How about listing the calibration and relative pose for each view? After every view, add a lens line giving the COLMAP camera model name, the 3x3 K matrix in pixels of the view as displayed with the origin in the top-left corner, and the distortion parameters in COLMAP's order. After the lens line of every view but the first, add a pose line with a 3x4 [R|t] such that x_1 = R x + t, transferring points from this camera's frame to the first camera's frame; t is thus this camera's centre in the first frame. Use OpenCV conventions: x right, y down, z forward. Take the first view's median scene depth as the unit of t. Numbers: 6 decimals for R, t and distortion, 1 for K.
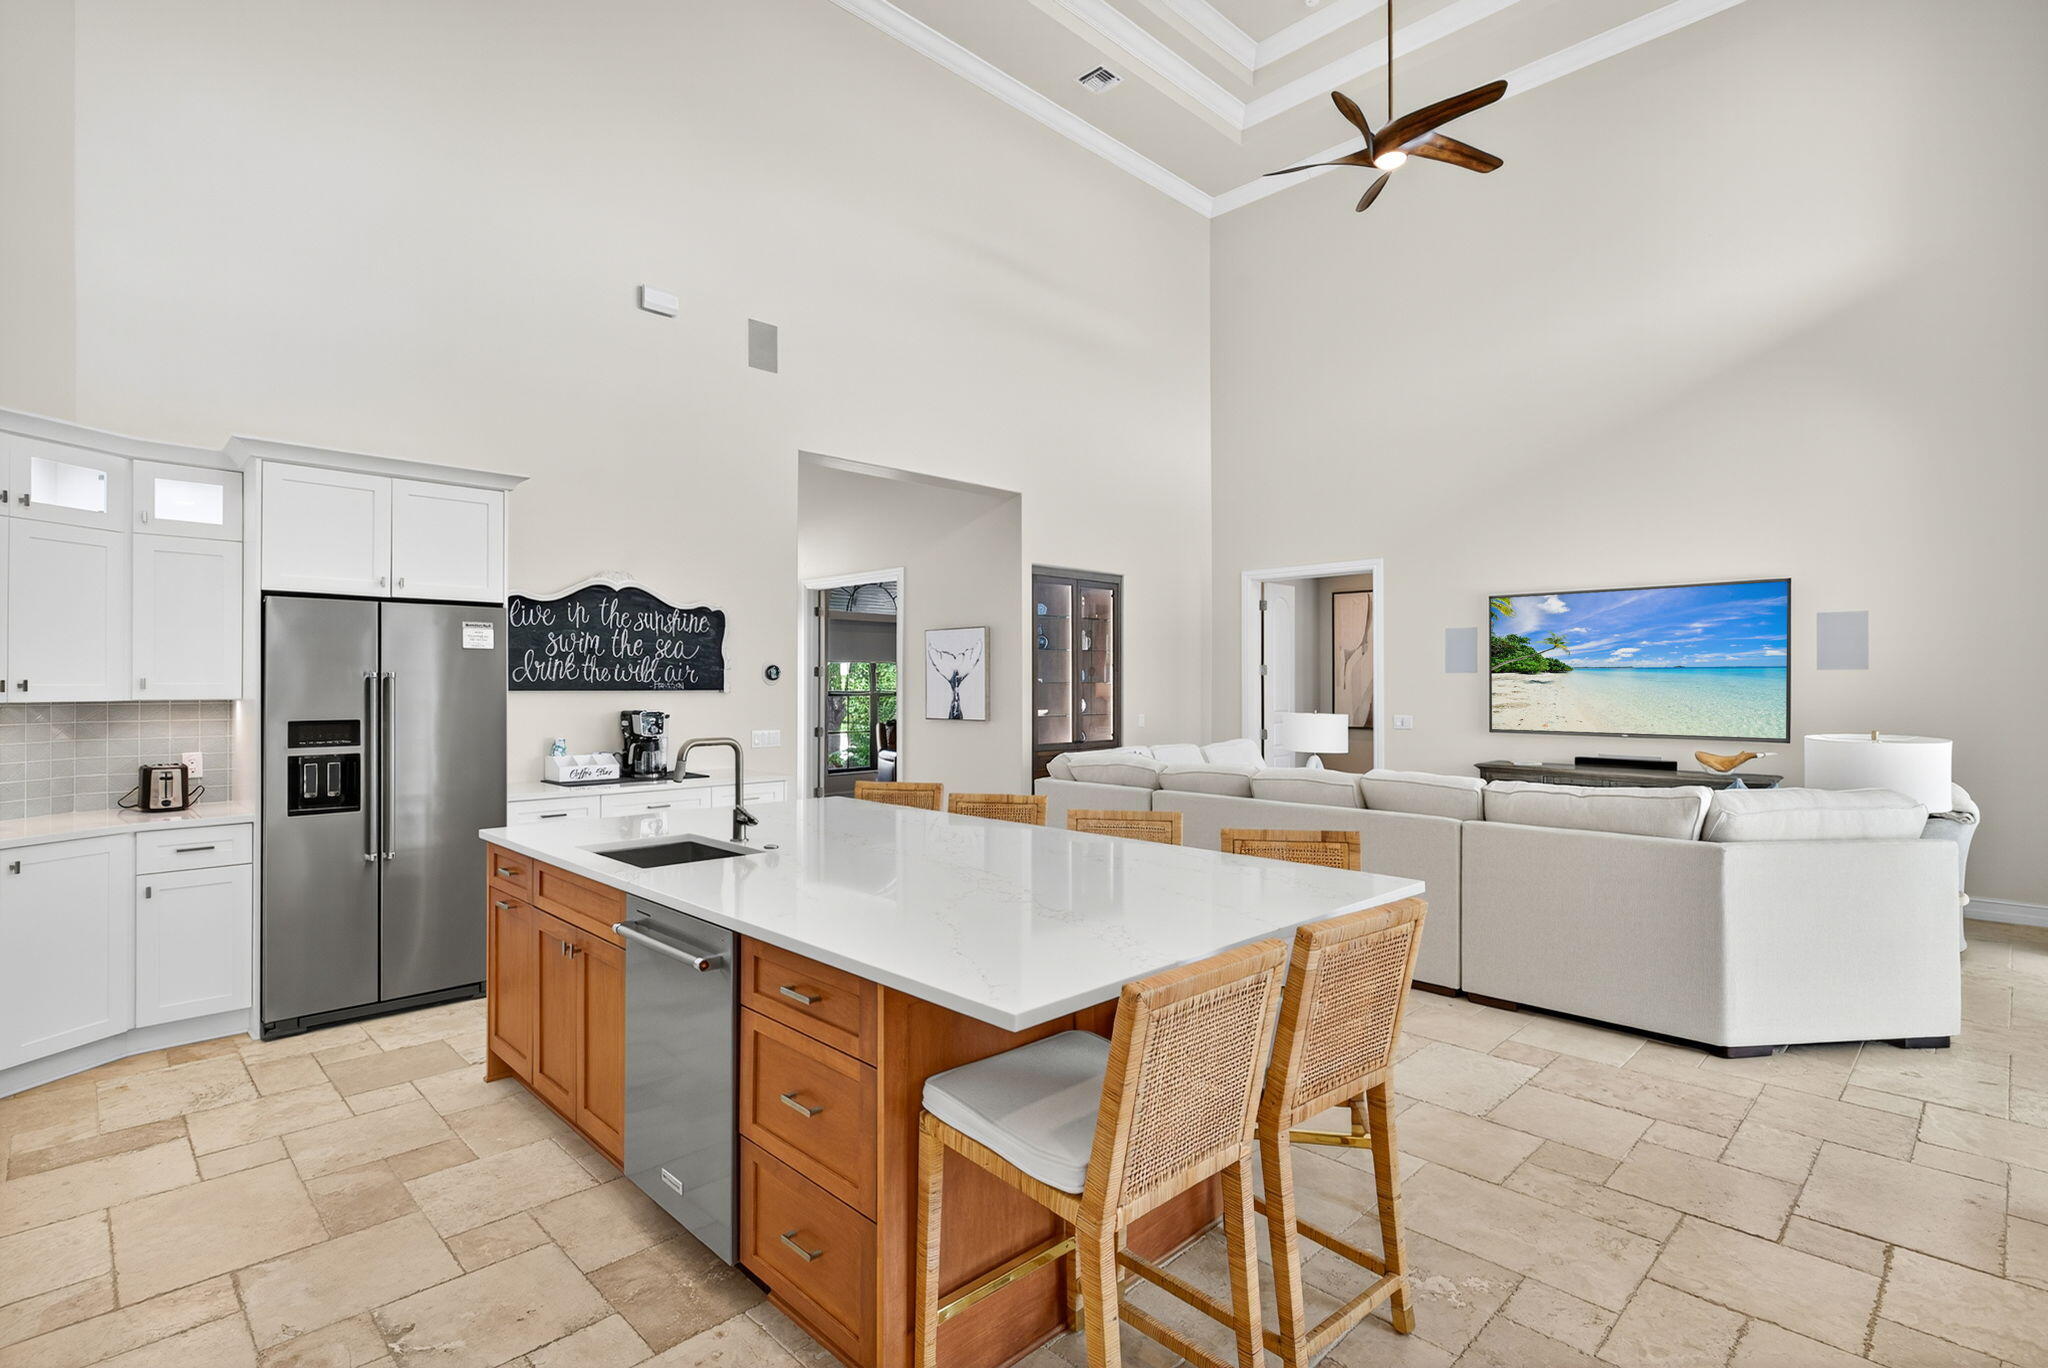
lens RADIAL K [[973.7, 0, 1003.9], [0, 973.7, 680.8], [0, 0, 1]] dist [0.008352, -0.000607]
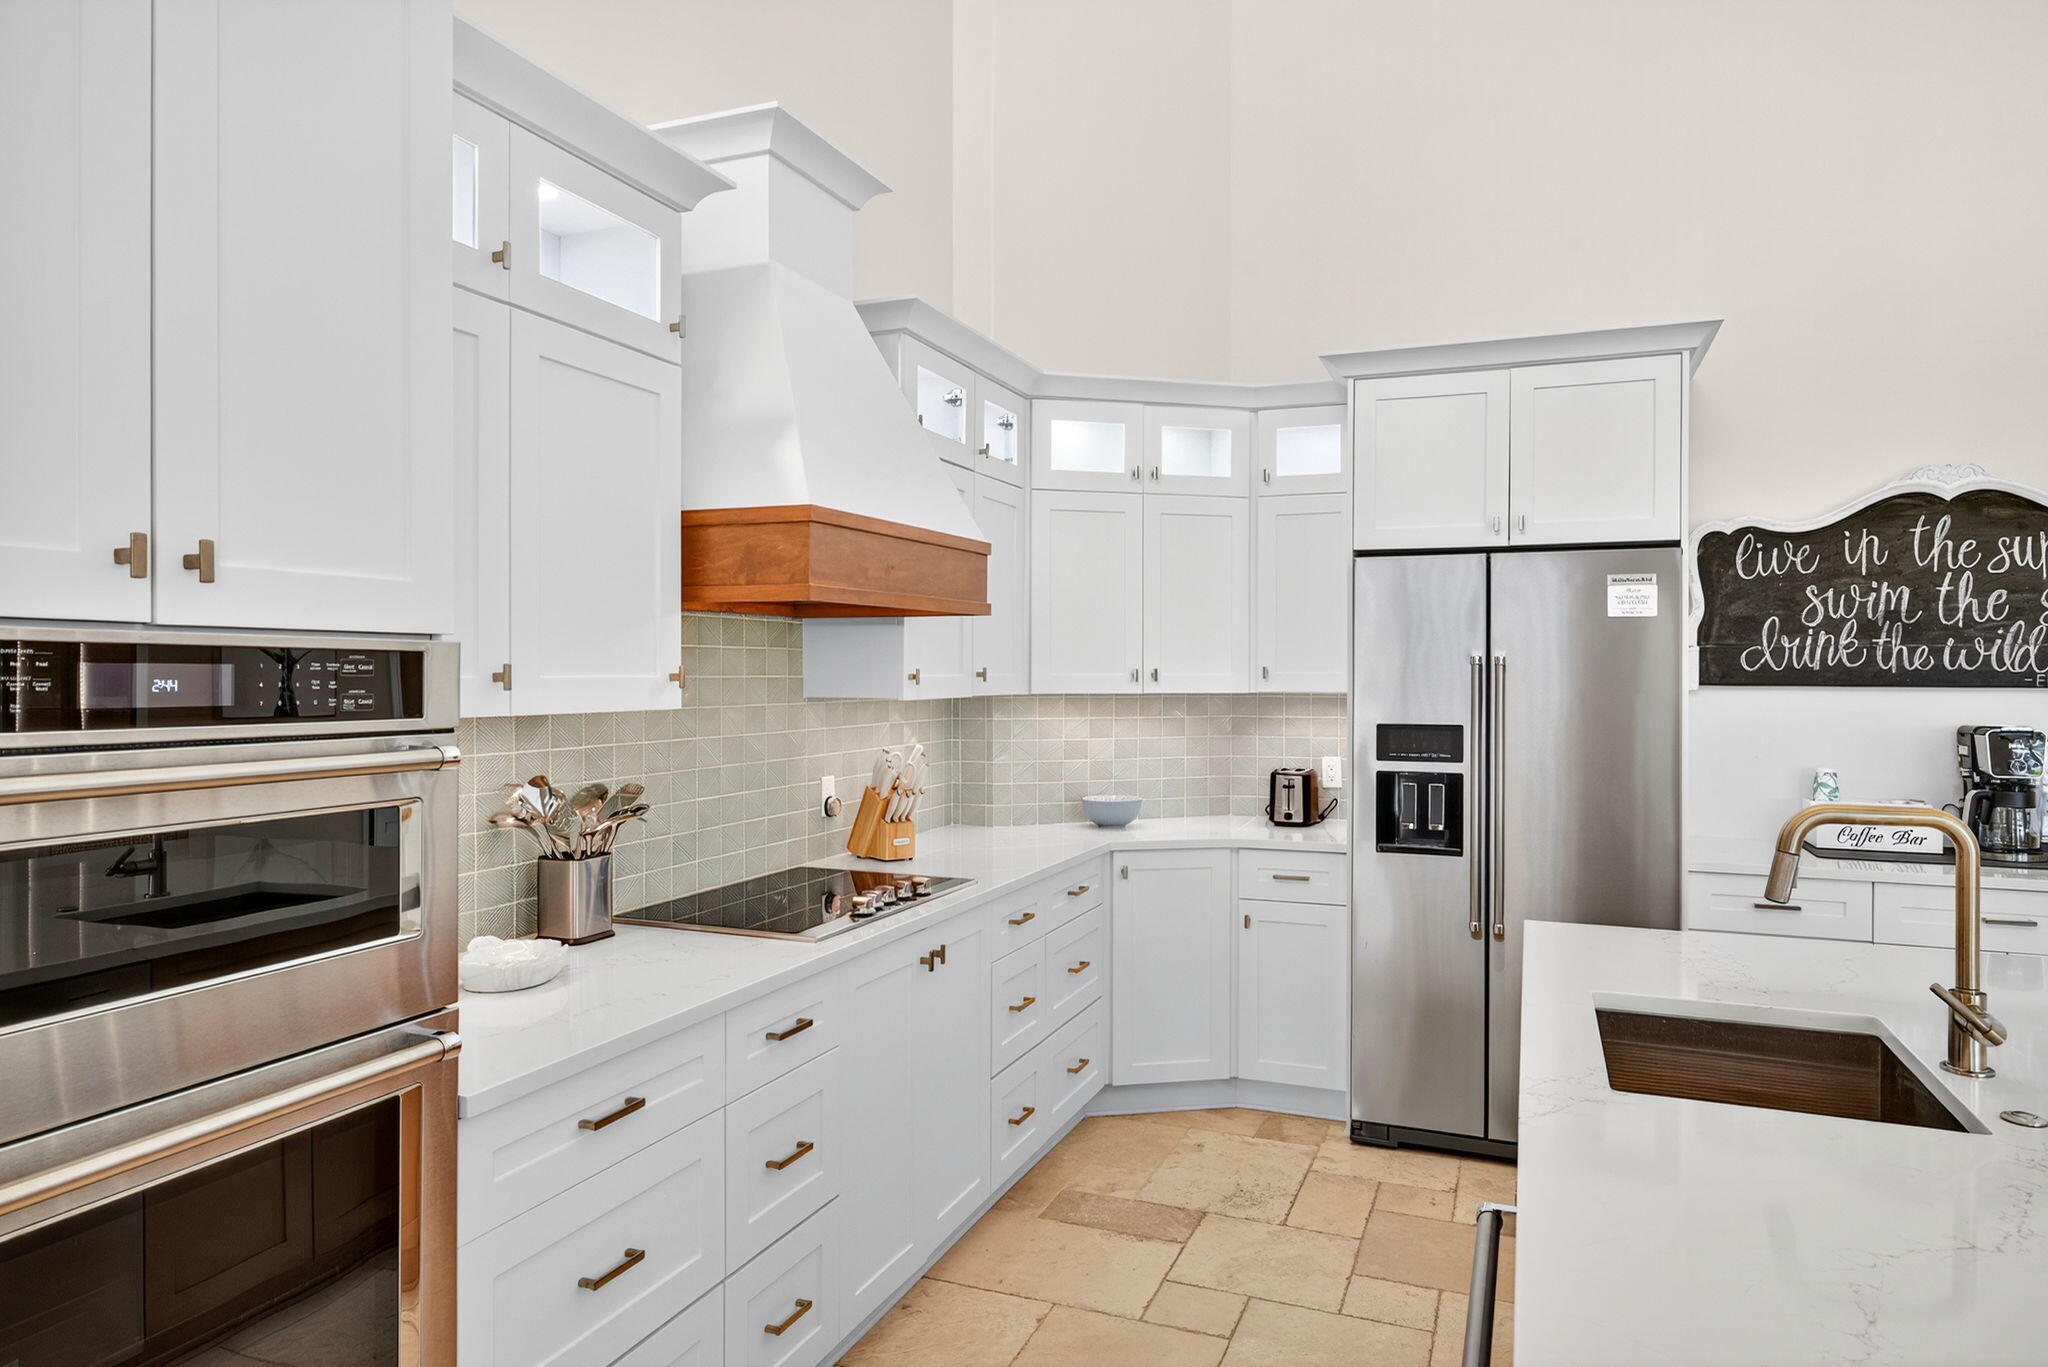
lens RADIAL K [[1256.0, 0, 1022.9], [0, 1256.0, 677.6], [0, 0, 1]] dist [-0.006729, 0.004096]
pose [[0.410472, 0.005082, -0.911859, 0.020374], [0.000728, 0.999982, 0.005901, 0.000178], [0.911873, -0.003086, 0.410461, 0.260826]]
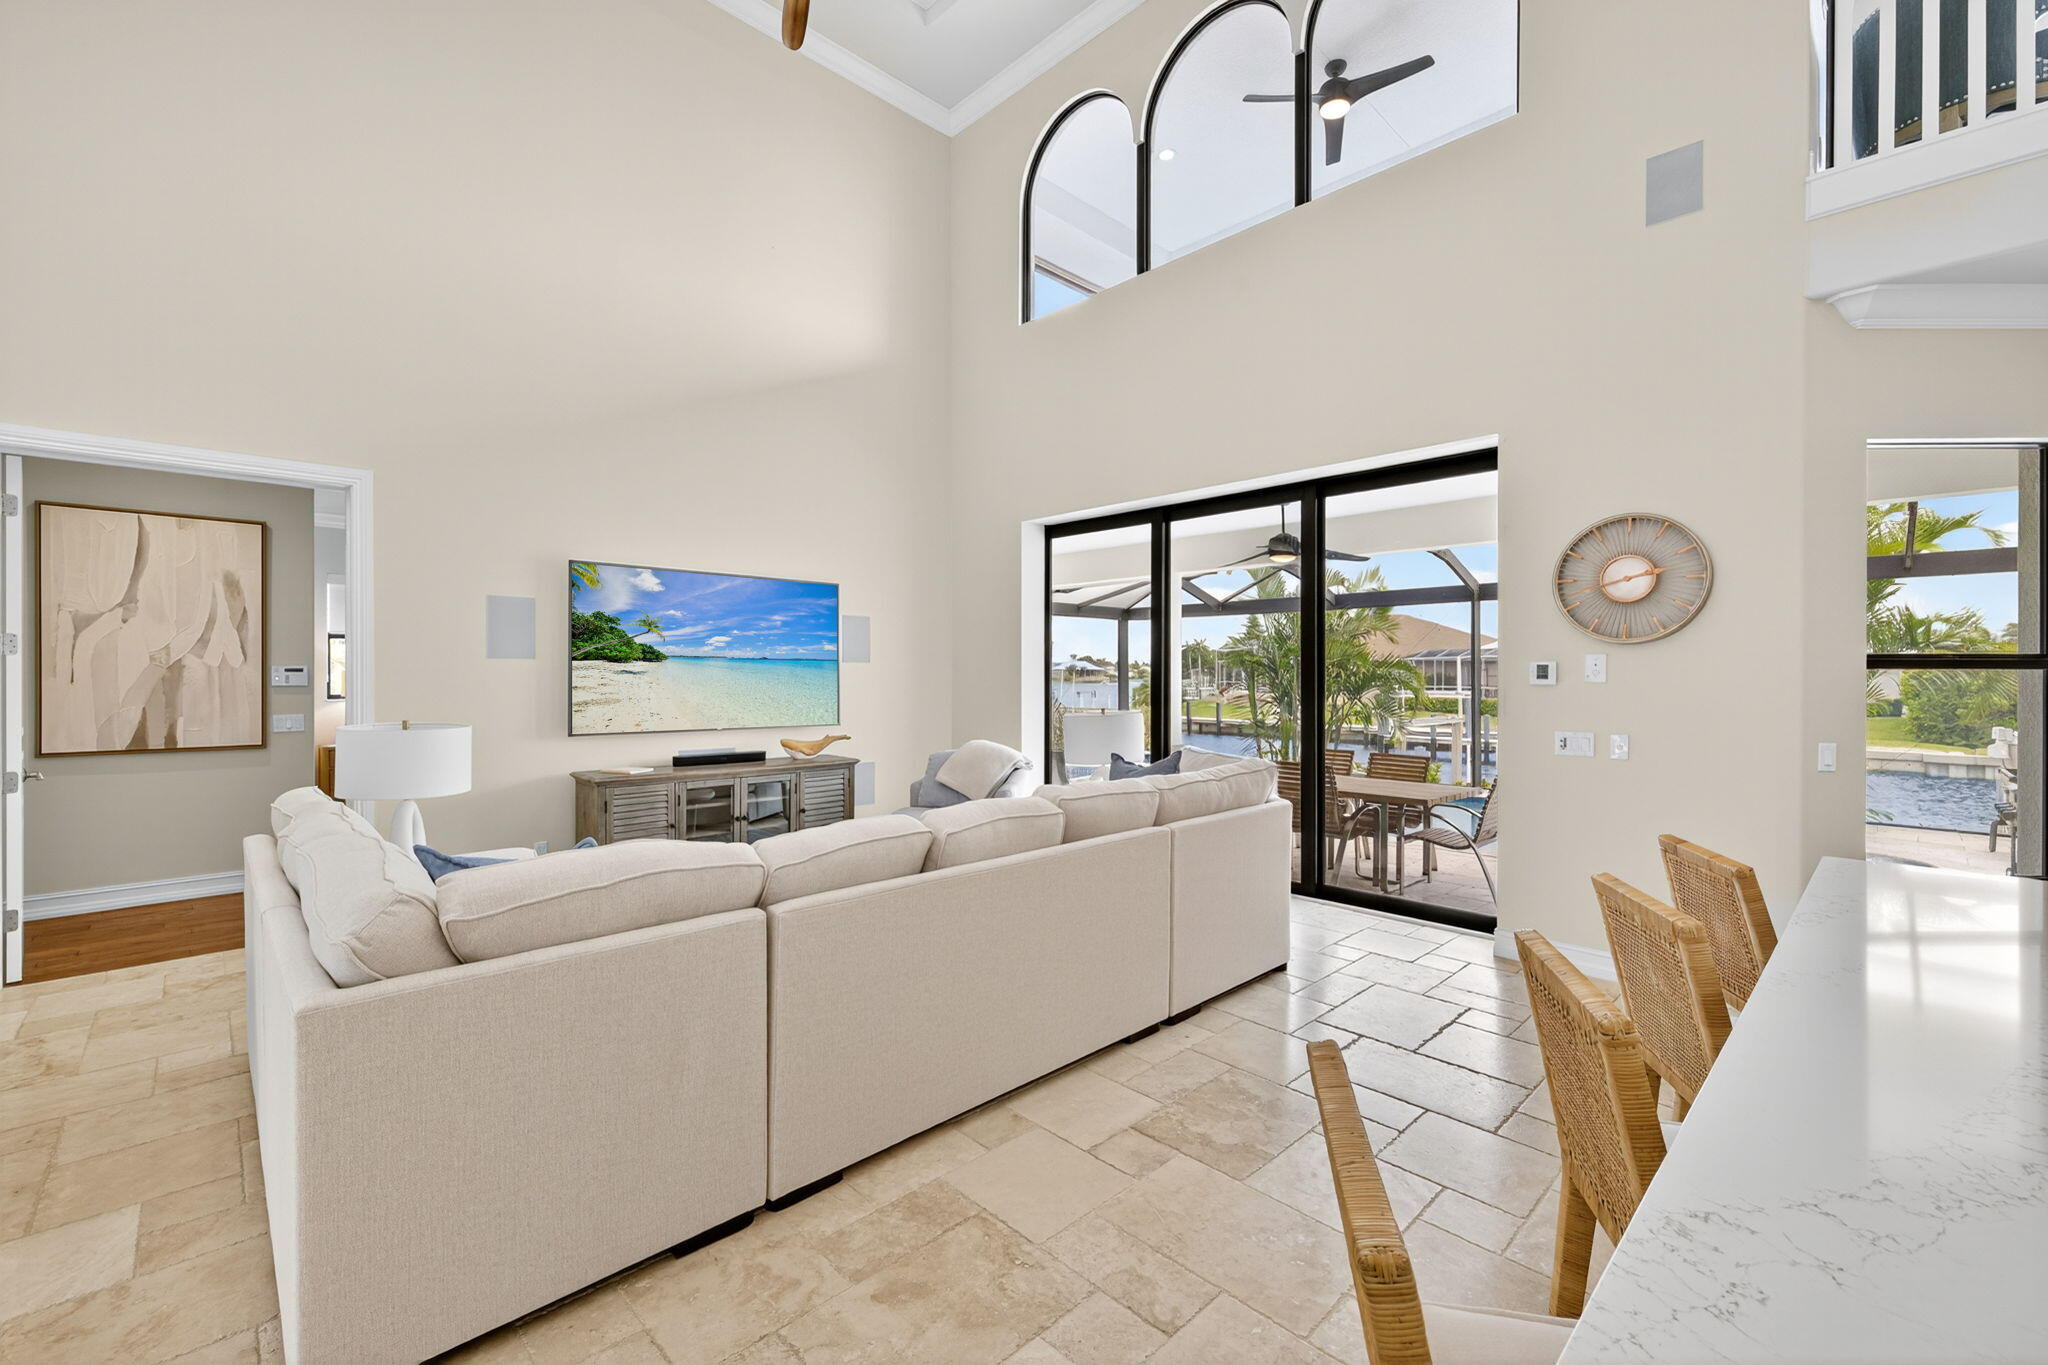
lens RADIAL K [[852.9, 0, 1044.5], [0, 852.9, 677.5], [0, 0, 1]] dist [0.000661, 0.001399]
pose [[-0.008792, -0.002002, 0.999959, -0.236559], [-0.003969, 0.999990, 0.001967, 0.004032], [-0.999953, -0.003952, -0.008800, 0.870942]]
